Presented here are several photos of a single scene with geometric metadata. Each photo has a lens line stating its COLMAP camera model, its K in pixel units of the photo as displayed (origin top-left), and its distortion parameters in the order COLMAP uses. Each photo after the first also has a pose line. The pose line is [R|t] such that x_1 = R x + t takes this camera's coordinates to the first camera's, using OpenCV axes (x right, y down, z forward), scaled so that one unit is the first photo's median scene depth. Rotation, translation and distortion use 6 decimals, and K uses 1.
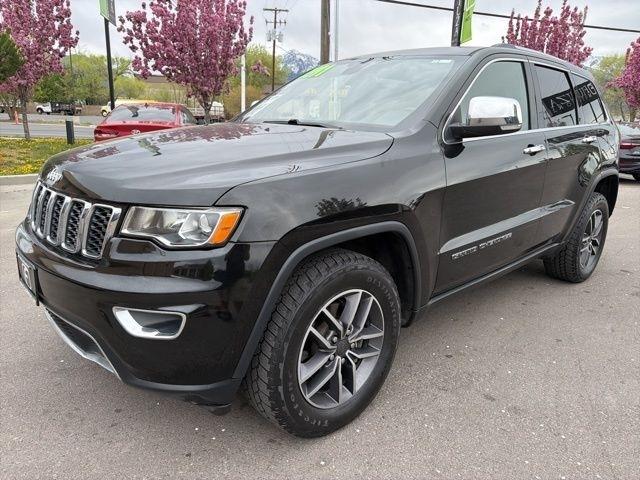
lens RADIAL K [[438.1, 0, 328.4], [0, 438.1, 230.3], [0, 0, 1]] dist [0.031014, -0.036286]
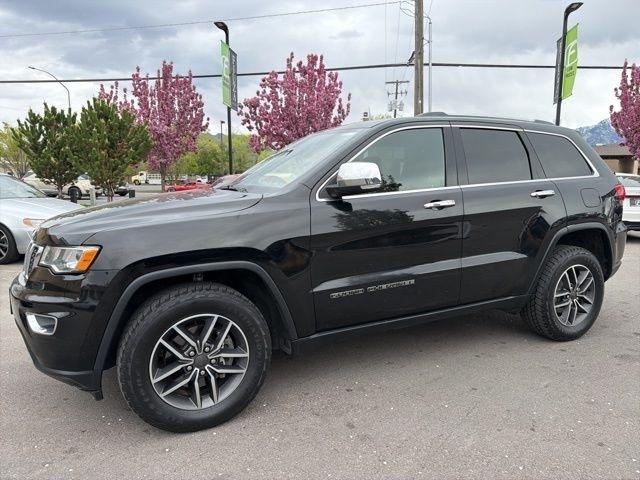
lens RADIAL K [[433.6, 0, 332.6], [0, 433.6, 237.8], [0, 0, 1]] dist [0.058453, -0.066212]
pose [[0.962038, -0.000512, -0.272916, 0.339339], [-0.032745, 0.992558, -0.117289, 0.022889], [0.270945, 0.121773, 0.954861, -0.065571]]
